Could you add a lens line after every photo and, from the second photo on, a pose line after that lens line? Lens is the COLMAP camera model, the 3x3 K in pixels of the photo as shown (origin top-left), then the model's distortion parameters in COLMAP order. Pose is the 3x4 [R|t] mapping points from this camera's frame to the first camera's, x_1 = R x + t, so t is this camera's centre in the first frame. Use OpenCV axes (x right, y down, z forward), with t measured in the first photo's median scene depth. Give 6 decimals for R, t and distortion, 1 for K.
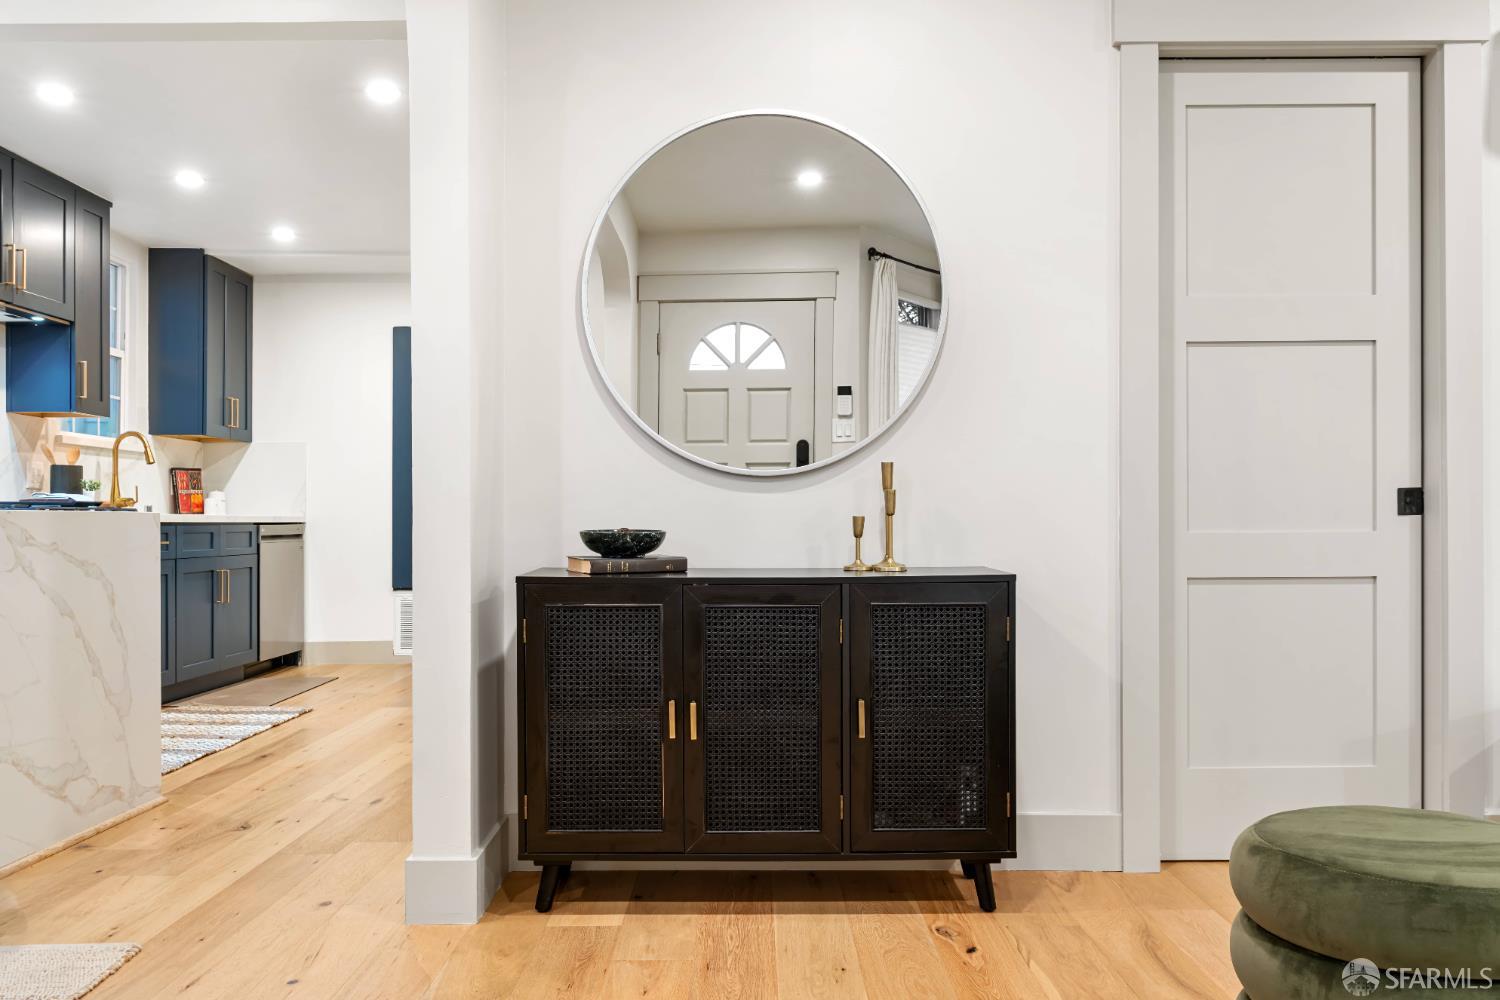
lens RADIAL K [[1197.9, 0, 748.9], [0, 1197.9, 506.0], [0, 0, 1]] dist [-0.000900, 0.004413]
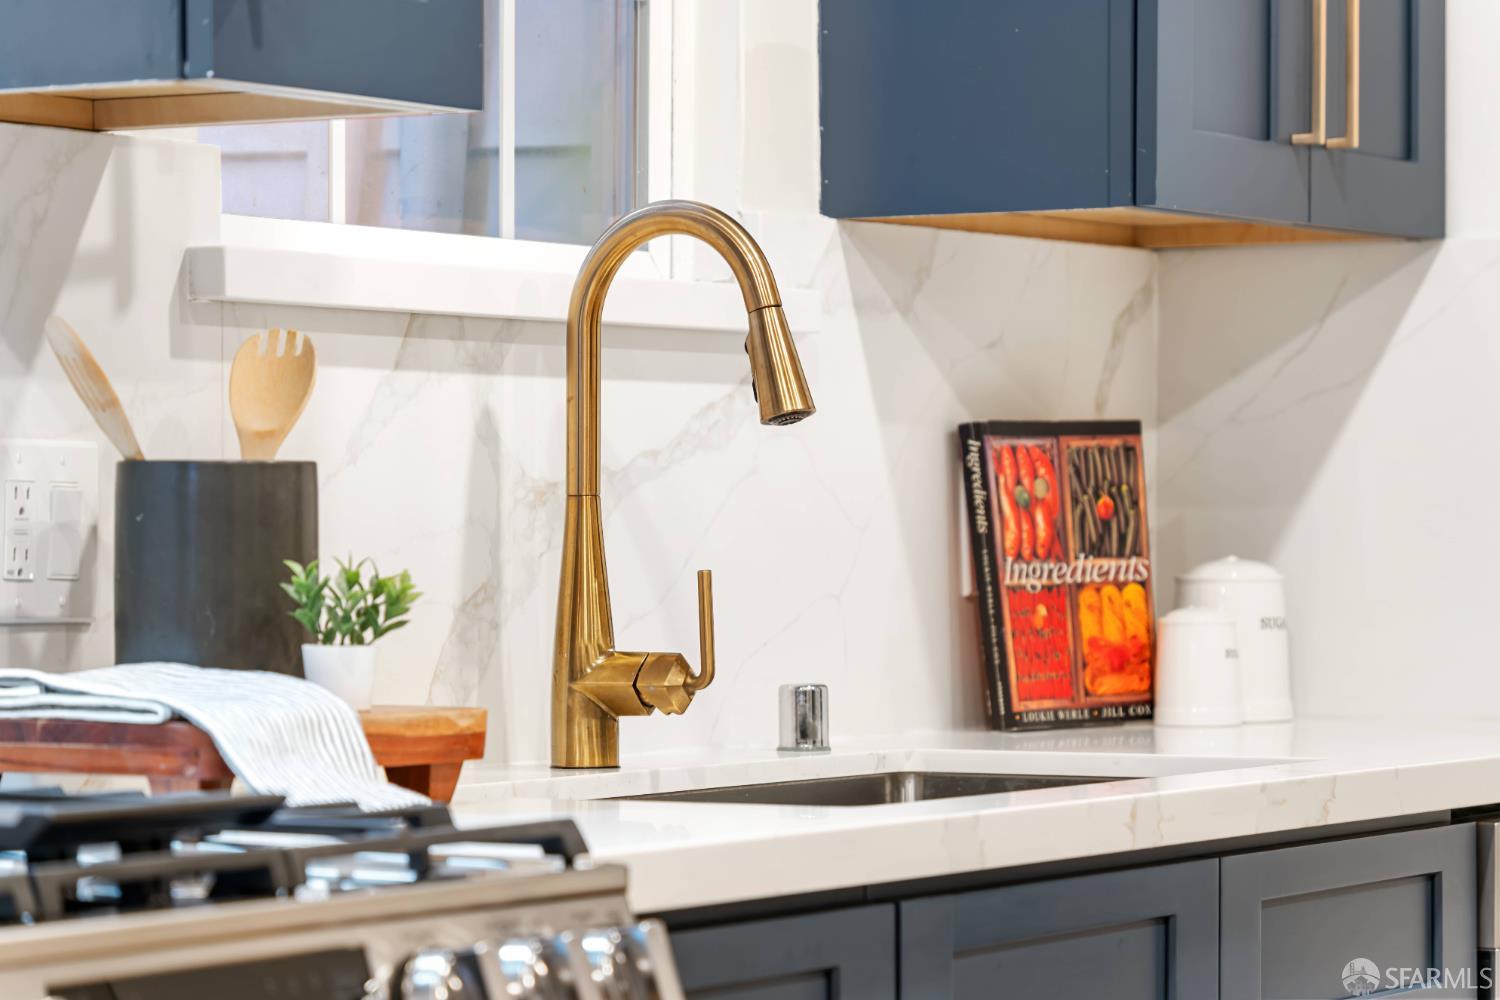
lens RADIAL K [[4744.8, 0, 749.9], [0, 4744.8, 500.1], [0, 0, 1]] dist [-0.142222, 0.000000]
pose [[0.854941, -0.000748, -0.518724, -0.199329], [0.007894, 0.999902, 0.011568, -0.031275], [0.518664, -0.013984, 0.854863, 0.492093]]
